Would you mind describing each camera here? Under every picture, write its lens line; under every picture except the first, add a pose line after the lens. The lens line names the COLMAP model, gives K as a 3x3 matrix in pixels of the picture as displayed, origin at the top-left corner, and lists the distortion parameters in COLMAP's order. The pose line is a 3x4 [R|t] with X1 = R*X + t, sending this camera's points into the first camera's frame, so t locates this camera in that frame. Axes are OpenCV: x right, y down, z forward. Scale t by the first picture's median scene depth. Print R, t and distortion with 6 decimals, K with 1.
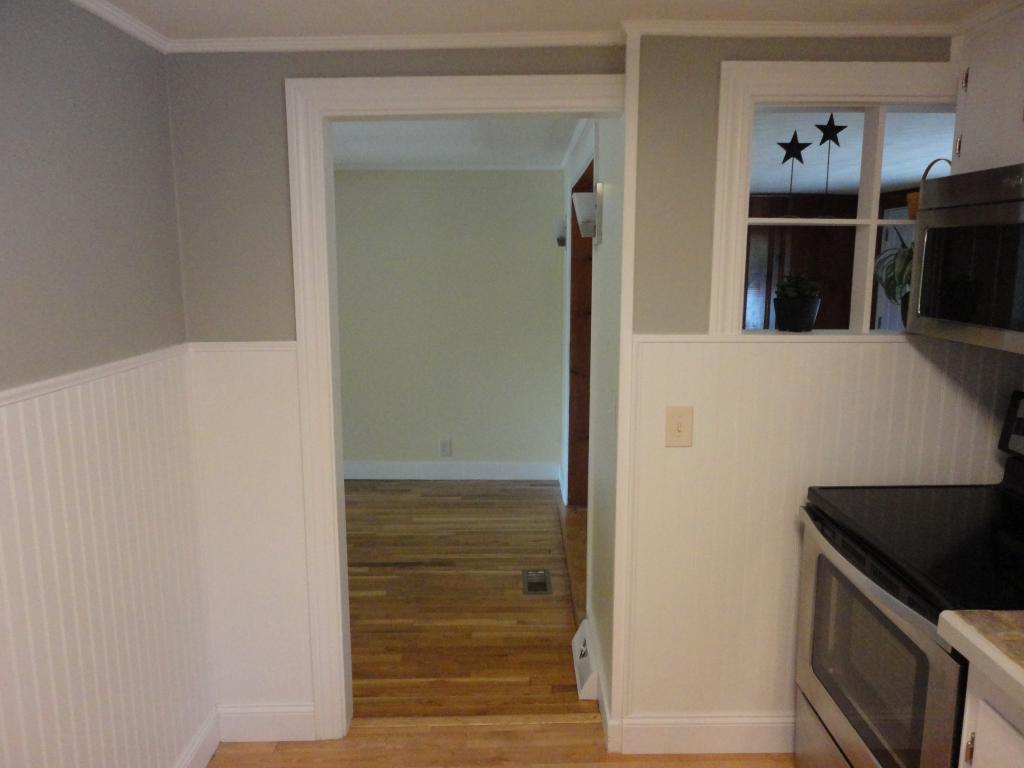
lens RADIAL K [[698.6, 0, 513.4], [0, 698.6, 386.7], [0, 0, 1]] dist [0.001678, 0.000208]
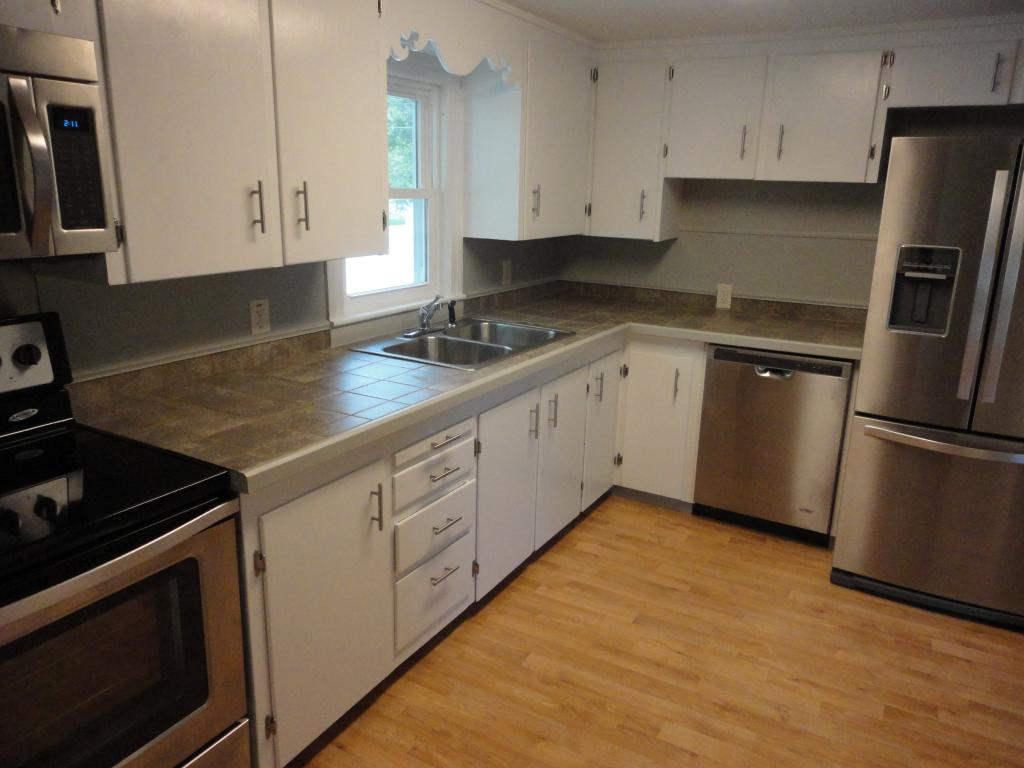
lens RADIAL K [[746.2, 0, 510.5], [0, 746.2, 380.4], [0, 0, 1]] dist [0.002668, -0.002175]
pose [[-0.867182, -0.139846, 0.477952, -0.217500], [0.072076, 0.914409, 0.398322, -0.184006], [-0.492748, 0.379866, -0.782880, 1.125382]]
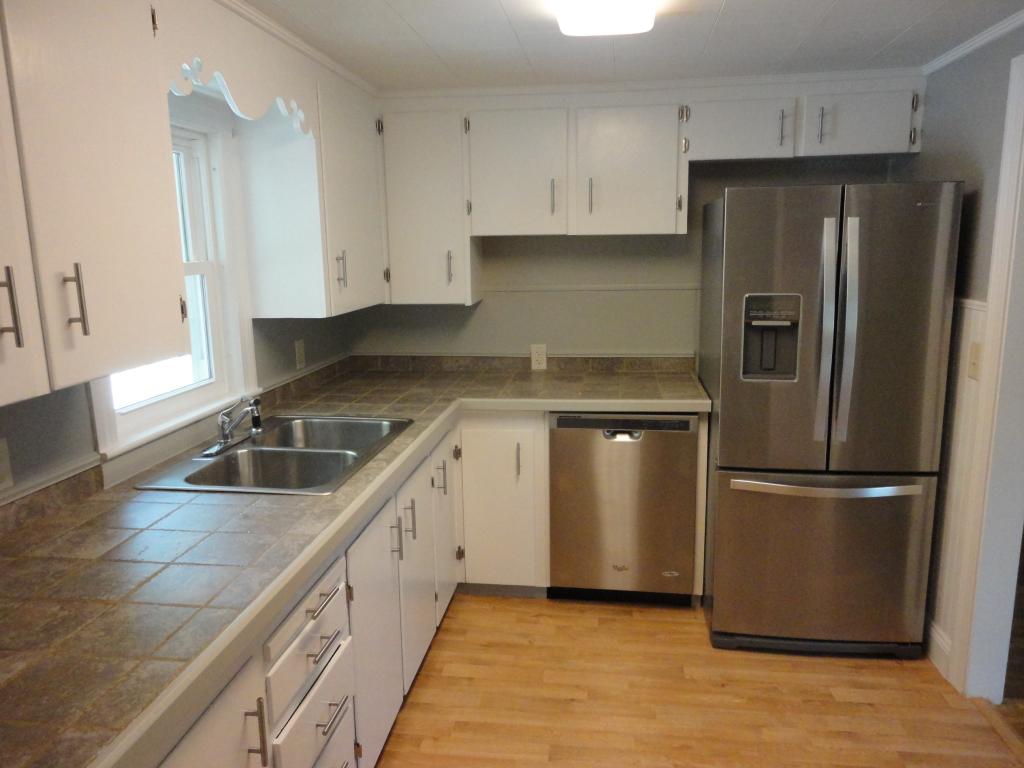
lens RADIAL K [[746.2, 0, 510.5], [0, 746.2, 380.4], [0, 0, 1]] dist [0.002668, -0.002175]
pose [[-0.990857, -0.000322, 0.134916, 0.089036], [0.047797, 0.934302, 0.353263, -0.167069], [-0.126166, 0.356482, -0.925745, 0.968692]]
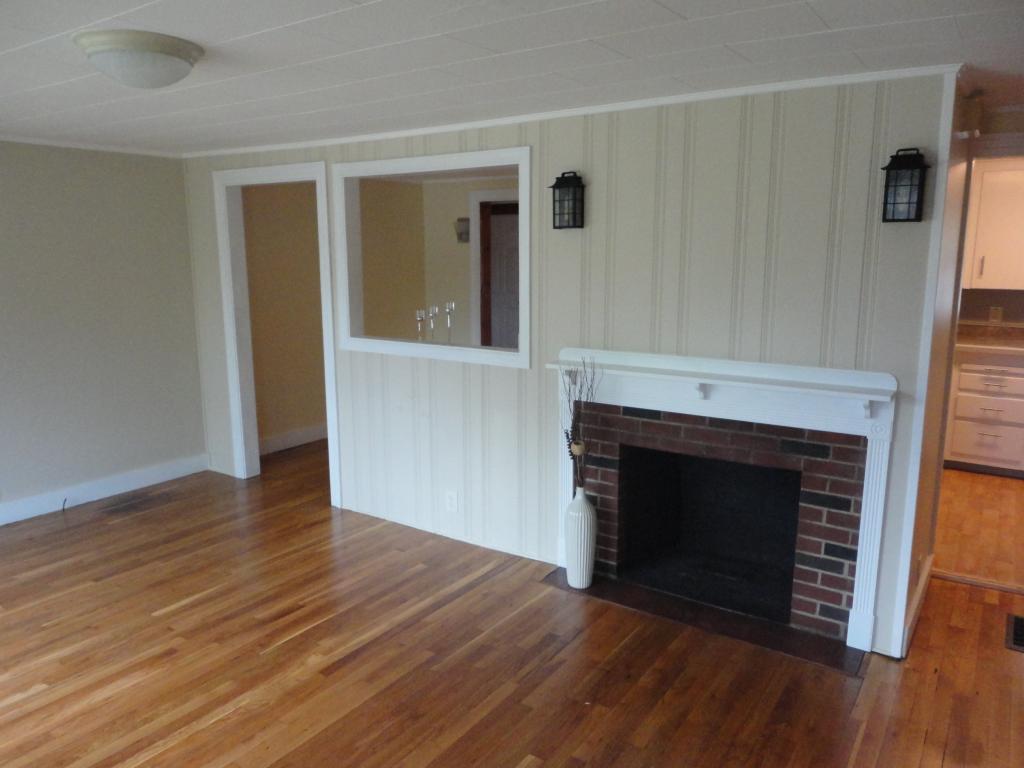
lens RADIAL K [[738.5, 0, 514.8], [0, 738.5, 383.1], [0, 0, 1]] dist [0.002574, 0.001974]
pose [[0.556069, -0.143933, 0.818578, -2.641463], [0.141708, 0.986889, 0.077264, -0.030722], [-0.818966, 0.073036, 0.569175, 0.210432]]
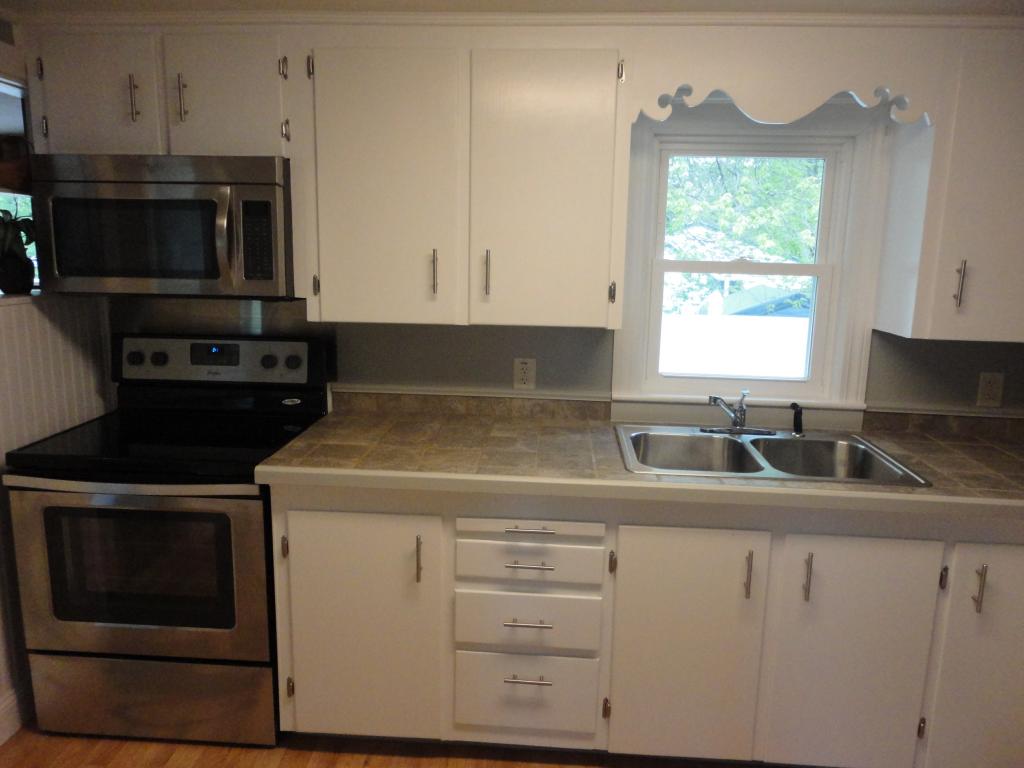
lens RADIAL K [[738.5, 0, 514.8], [0, 738.5, 383.1], [0, 0, 1]] dist [0.002574, 0.001974]
pose [[0.056852, -0.172010, 0.983453, -0.573333], [0.153191, 0.974885, 0.161656, -0.014115], [-0.986560, 0.141465, 0.081775, 0.205134]]
